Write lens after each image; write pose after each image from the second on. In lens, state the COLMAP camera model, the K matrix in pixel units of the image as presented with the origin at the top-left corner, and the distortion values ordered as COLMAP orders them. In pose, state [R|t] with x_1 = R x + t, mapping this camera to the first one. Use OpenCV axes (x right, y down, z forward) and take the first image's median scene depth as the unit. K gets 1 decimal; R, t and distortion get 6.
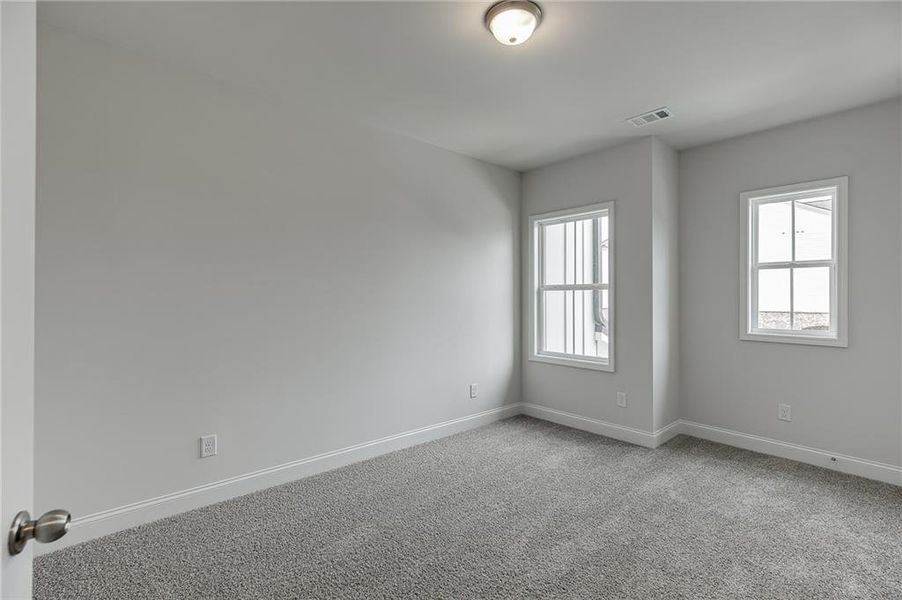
lens RADIAL K [[409.6, 0, 450.6], [0, 409.6, 296.4], [0, 0, 1]] dist [-0.012283, 0.003056]
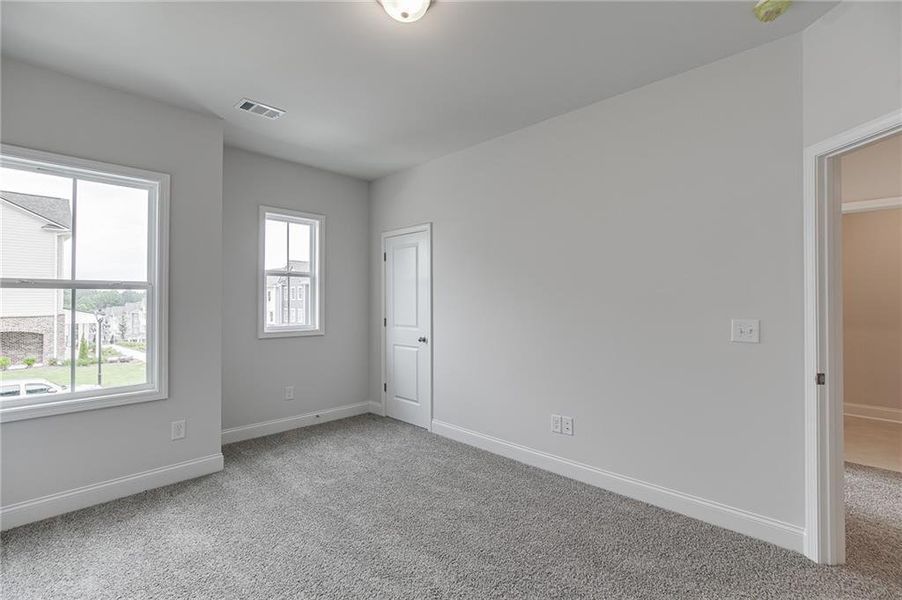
lens RADIAL K [[409.6, 0, 454.7], [0, 409.6, 298.0], [0, 0, 1]] dist [-0.012283, 0.003056]
pose [[-0.083276, 0.004576, 0.996516, -0.455757], [0.003246, 0.999985, -0.004320, 0.003996], [-0.996521, 0.002875, -0.083289, 0.597728]]
